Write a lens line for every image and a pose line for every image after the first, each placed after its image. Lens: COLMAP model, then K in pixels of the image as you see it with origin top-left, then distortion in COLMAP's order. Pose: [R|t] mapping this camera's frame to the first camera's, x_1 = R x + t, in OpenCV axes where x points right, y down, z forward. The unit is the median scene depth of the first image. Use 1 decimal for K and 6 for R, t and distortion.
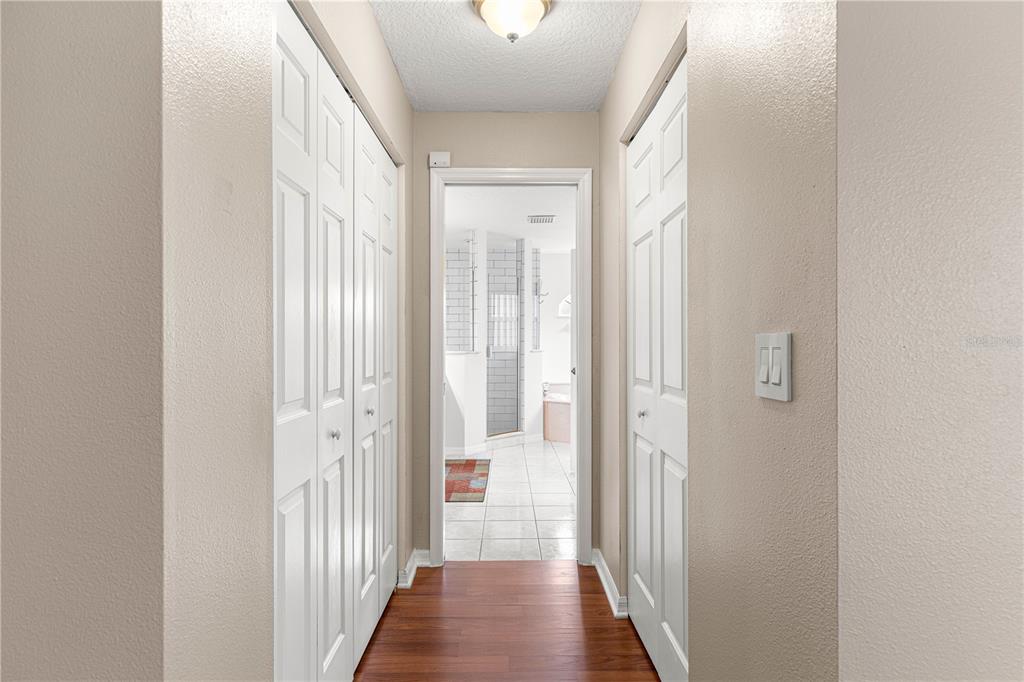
lens RADIAL K [[590.5, 0, 512.2], [0, 590.5, 340.2], [0, 0, 1]] dist [-0.000074, -0.000013]
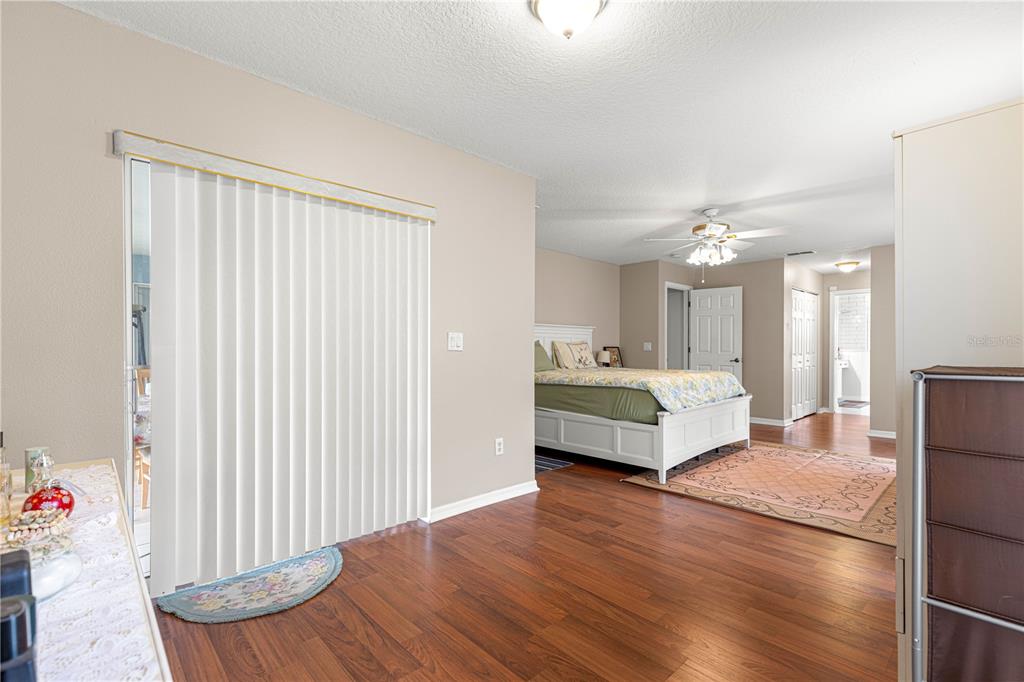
lens RADIAL K [[460.6, 0, 508.6], [0, 460.6, 346.8], [0, 0, 1]] dist [0.010327, -0.001182]
pose [[0.679321, 0.000379, -0.733841, 0.255109], [-0.001666, 0.999998, -0.001027, 0.009224], [0.733840, 0.001920, 0.679320, -0.974471]]
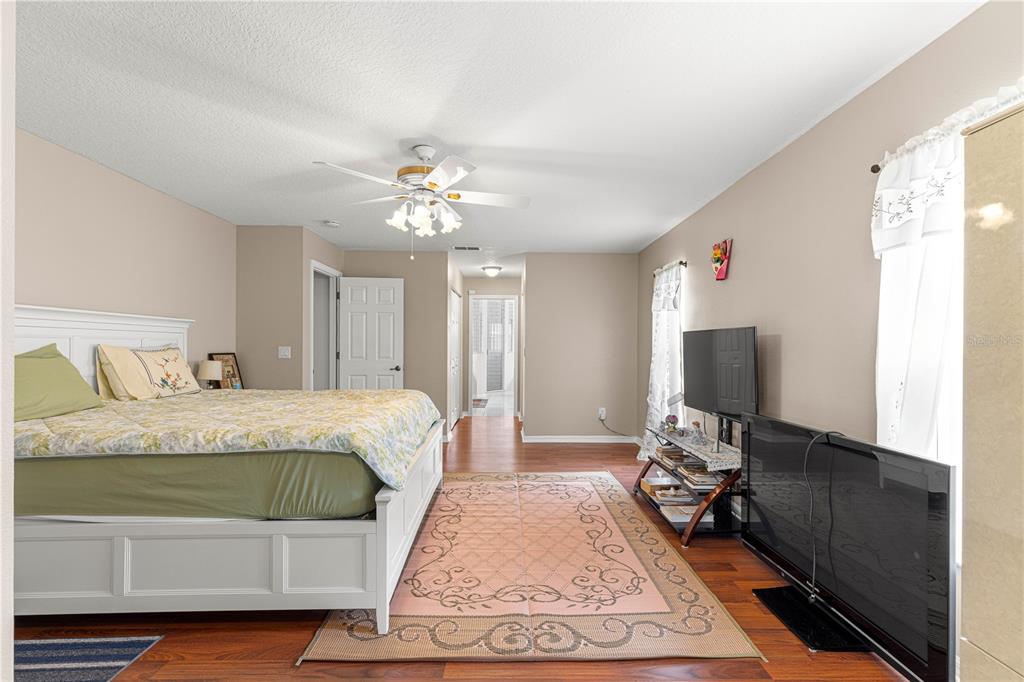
lens RADIAL K [[460.6, 0, 511.8], [0, 460.6, 347.6], [0, 0, 1]] dist [0.010327, -0.001182]
pose [[0.999958, 0.006991, 0.005868, 0.040252], [-0.007012, 0.999969, 0.003646, -0.005682], [-0.005842, -0.003687, 0.999976, -0.736712]]
